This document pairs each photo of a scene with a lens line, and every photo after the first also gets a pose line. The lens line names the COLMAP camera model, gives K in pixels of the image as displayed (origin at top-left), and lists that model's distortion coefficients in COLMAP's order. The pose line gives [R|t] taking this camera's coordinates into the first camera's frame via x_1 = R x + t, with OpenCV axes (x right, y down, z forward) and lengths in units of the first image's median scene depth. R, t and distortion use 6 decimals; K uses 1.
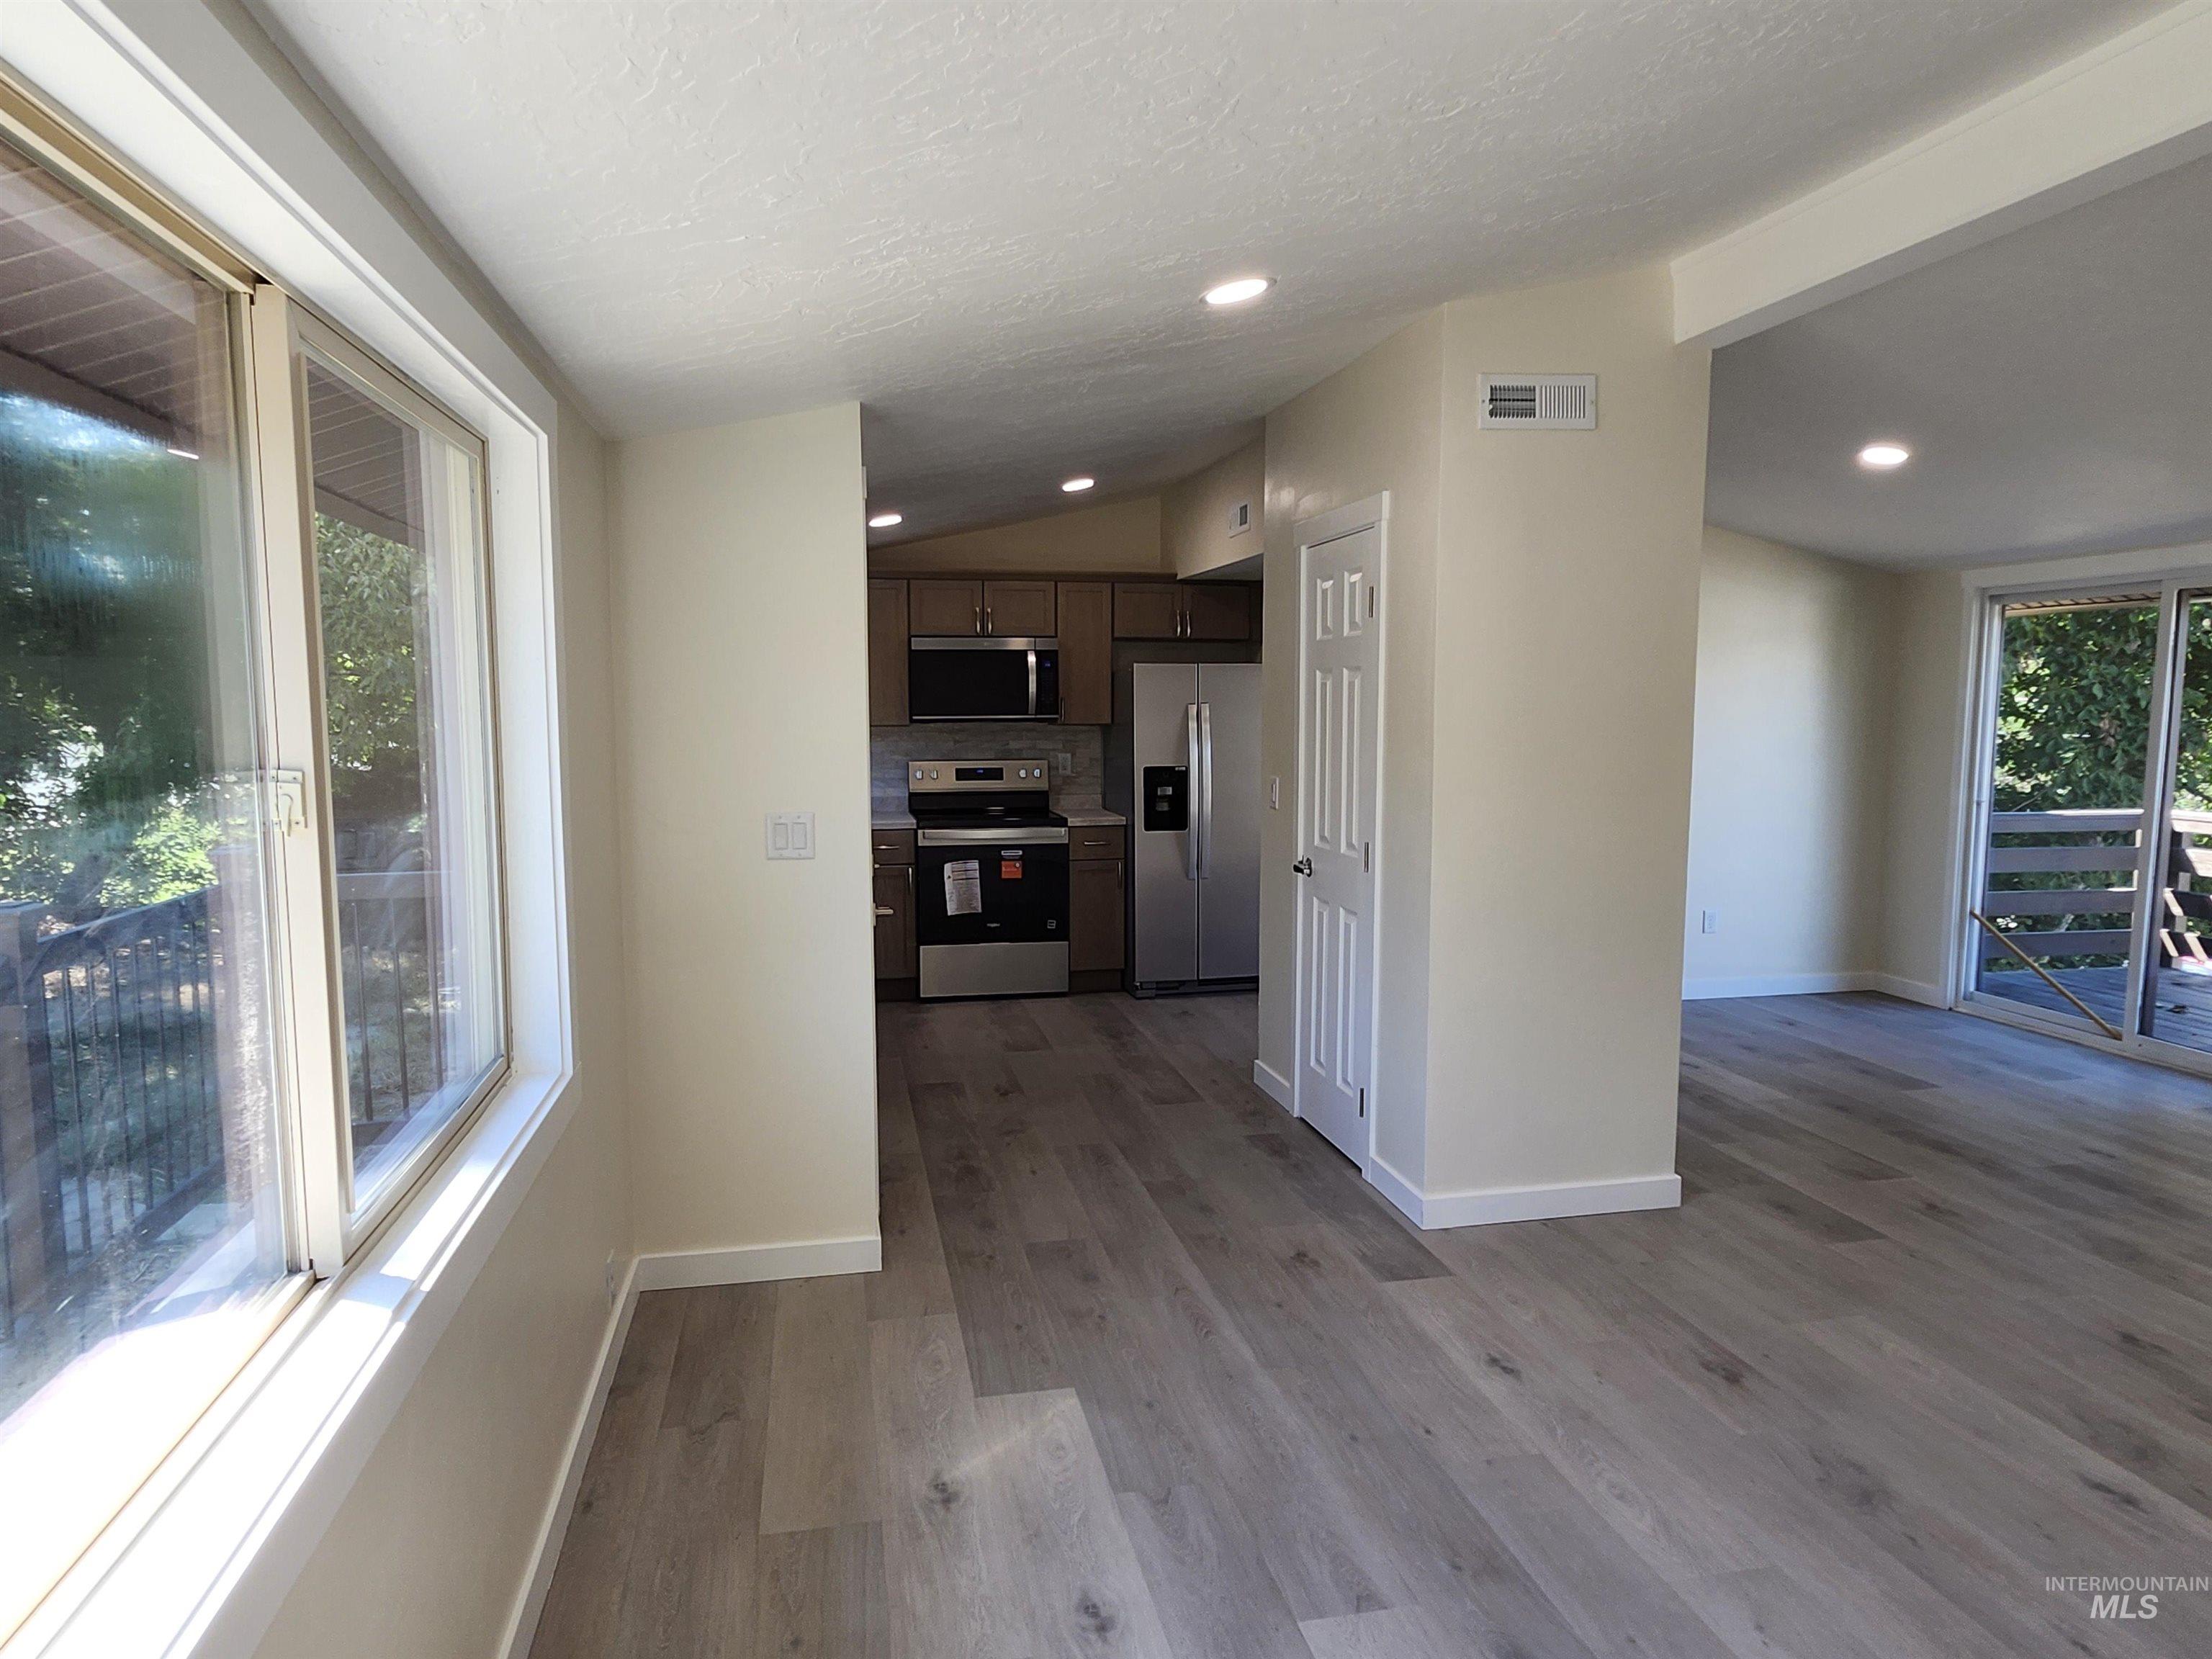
lens RADIAL K [[1329.1, 0, 1100.0], [0, 1329.1, 835.0], [0, 0, 1]] dist [0.002659, -0.002574]
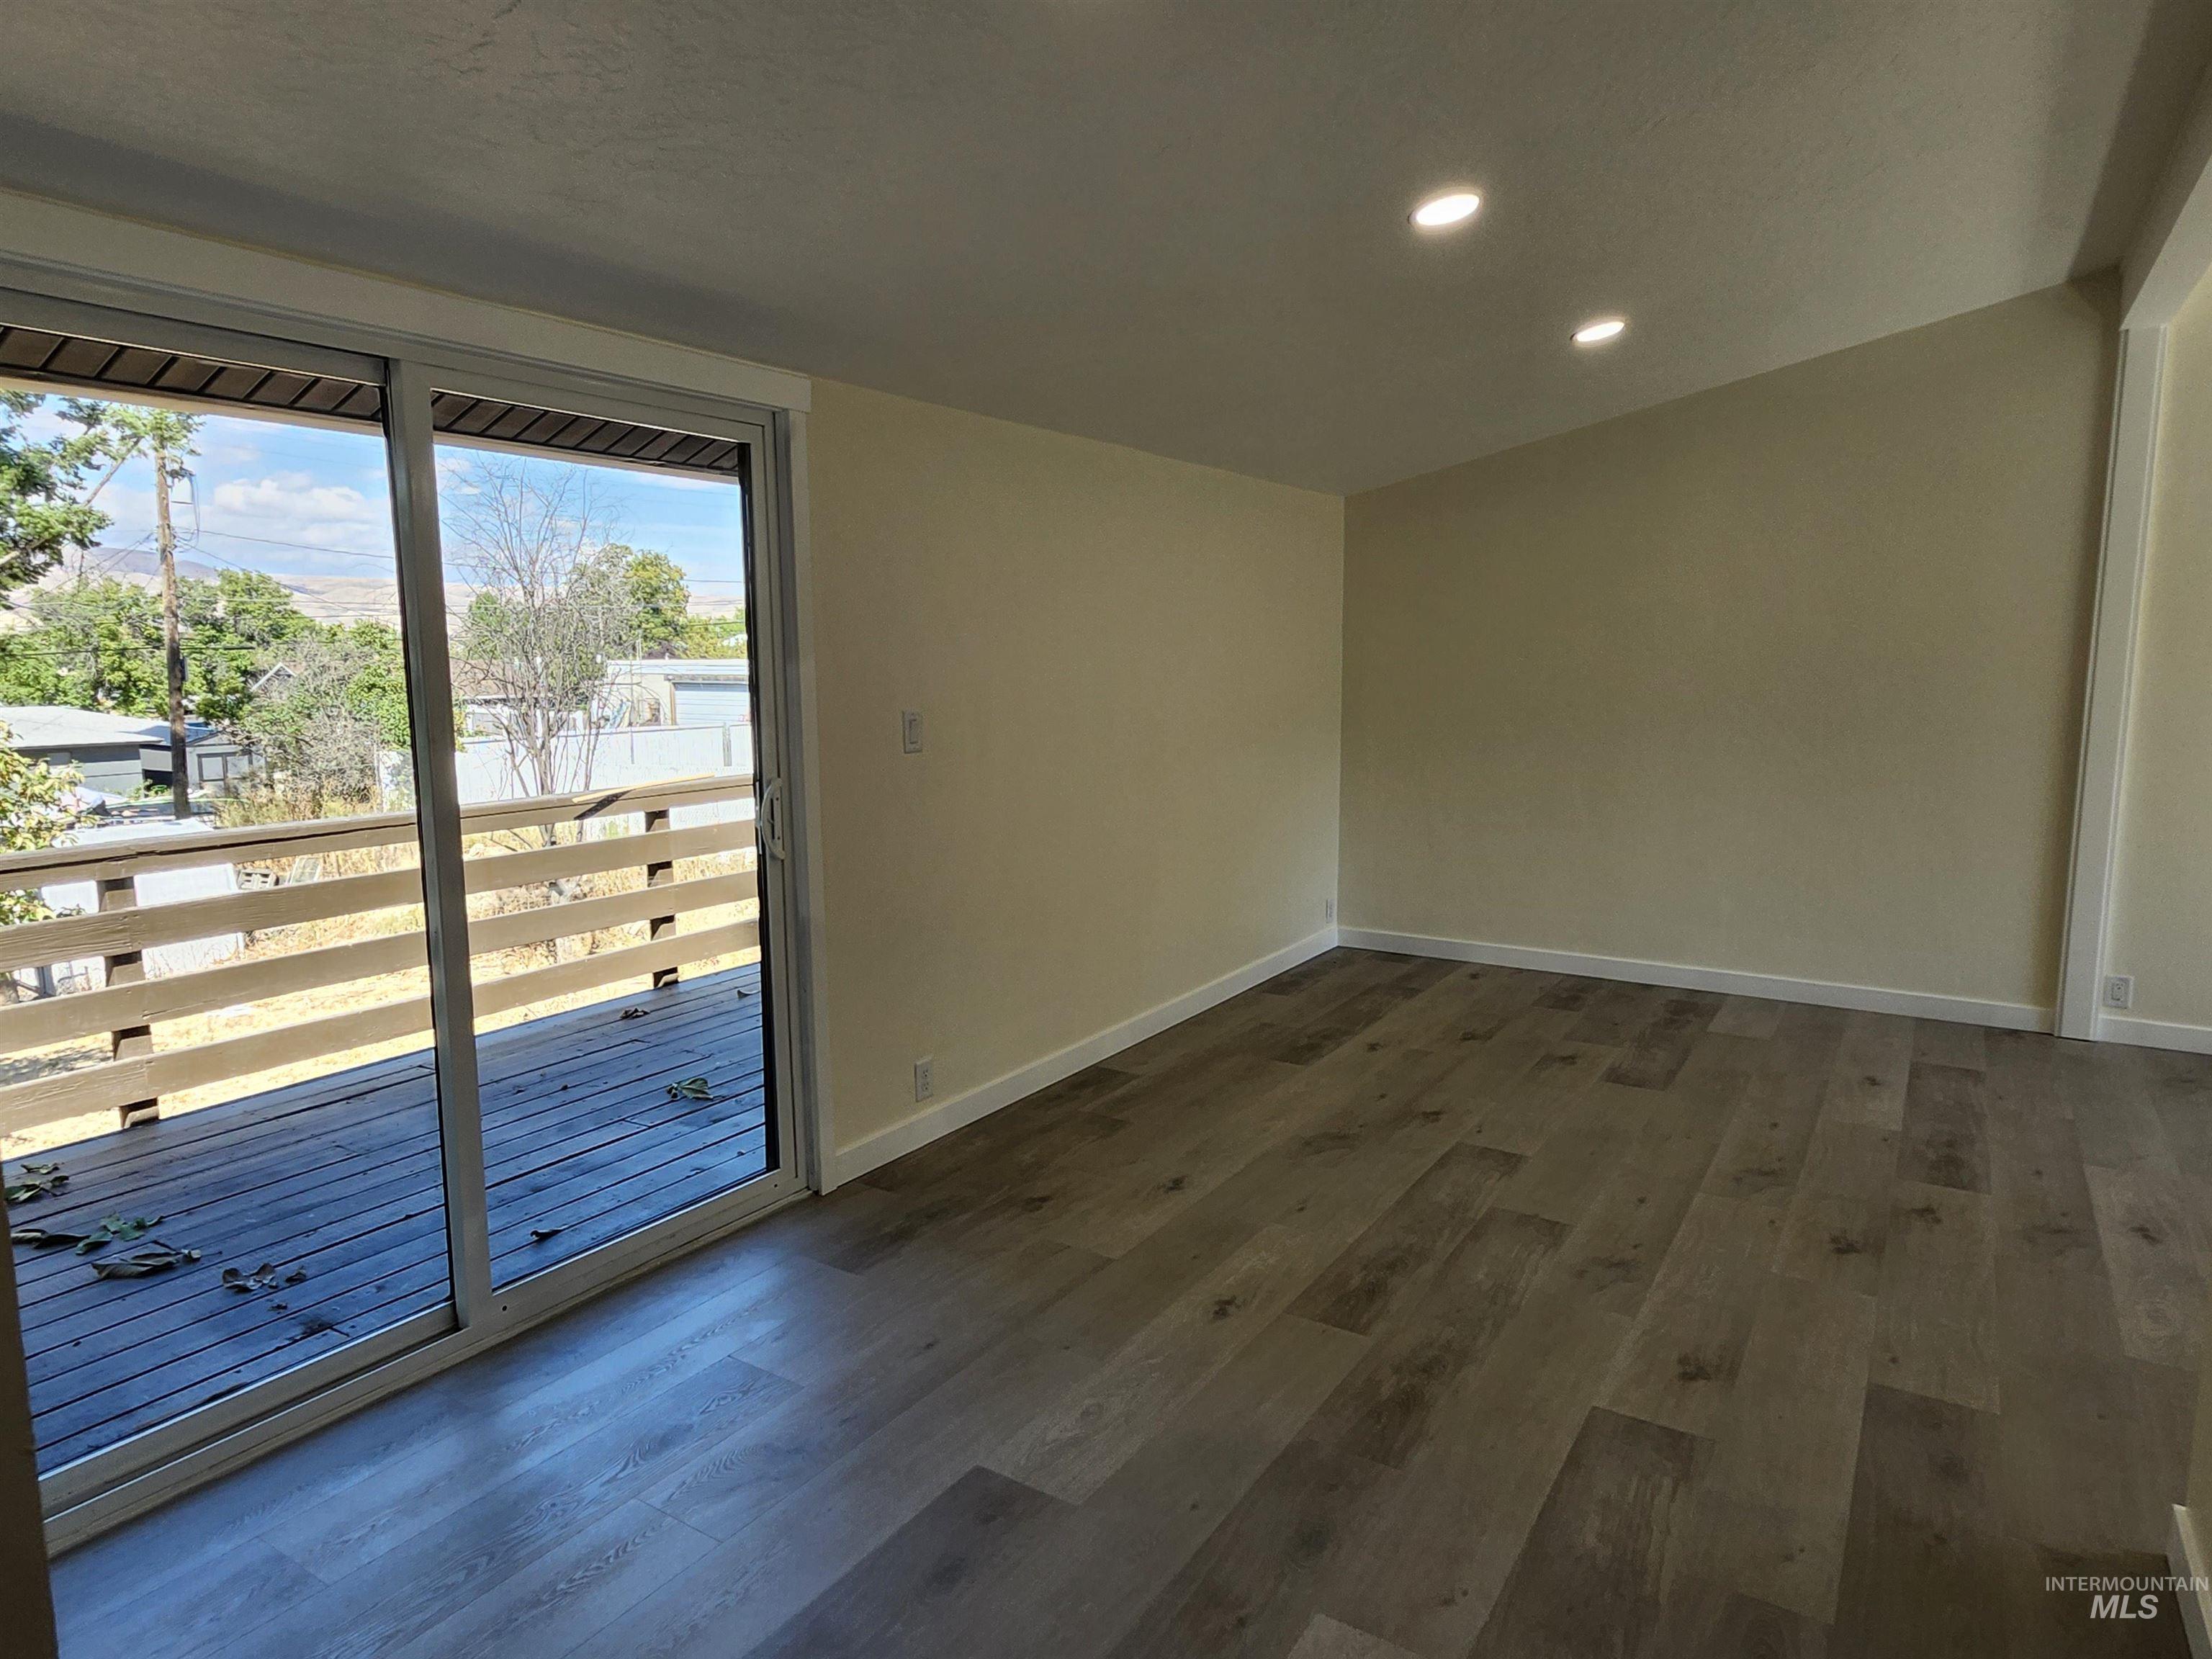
lens RADIAL K [[1329.1, 0, 1076.8], [0, 1329.1, 883.9], [0, 0, 1]] dist [0.002659, -0.002574]
pose [[-0.706961, -0.117540, 0.697417, 0.425670], [0.080513, 0.966308, 0.244473, -0.157599], [-0.702654, 0.228984, -0.673679, 1.692950]]
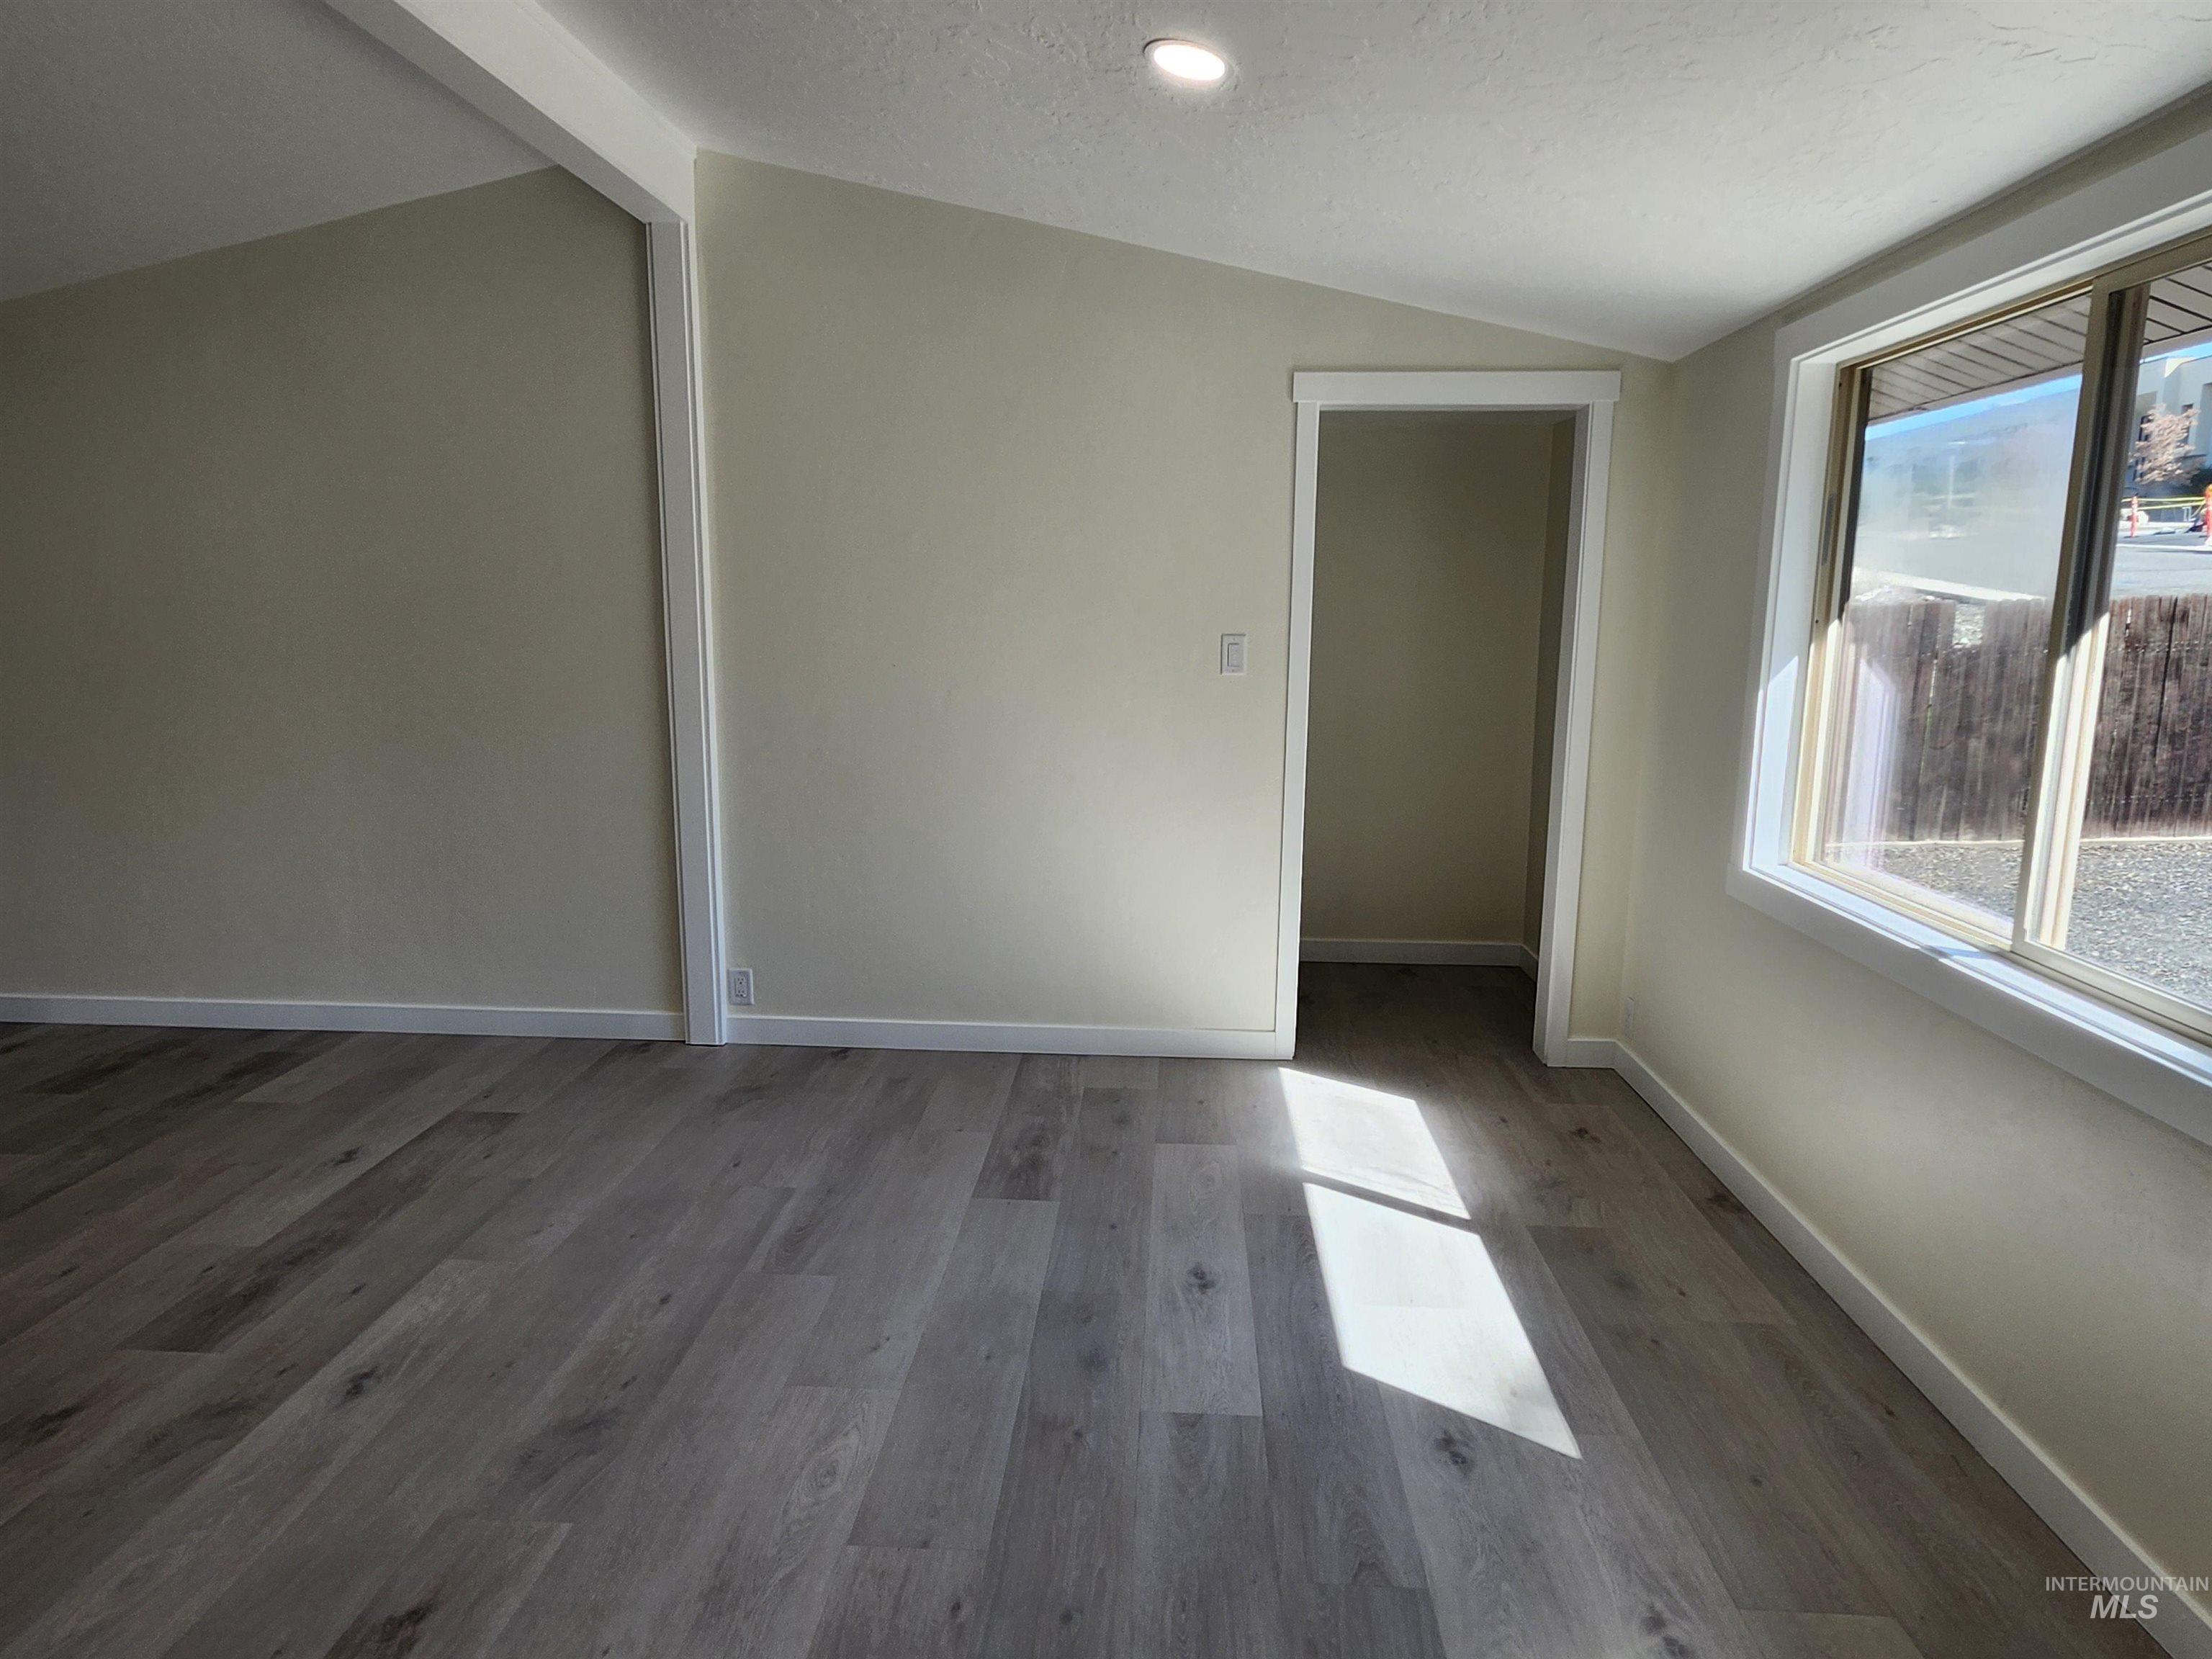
lens RADIAL K [[1329.1, 0, 1108.0], [0, 1329.1, 829.0], [0, 0, 1]] dist [0.002659, -0.002574]
pose [[-0.966881, -0.050232, 0.250236, 0.012928], [0.016565, 0.966024, 0.257921, -0.087404], [-0.254690, 0.253524, -0.933198, 1.110123]]
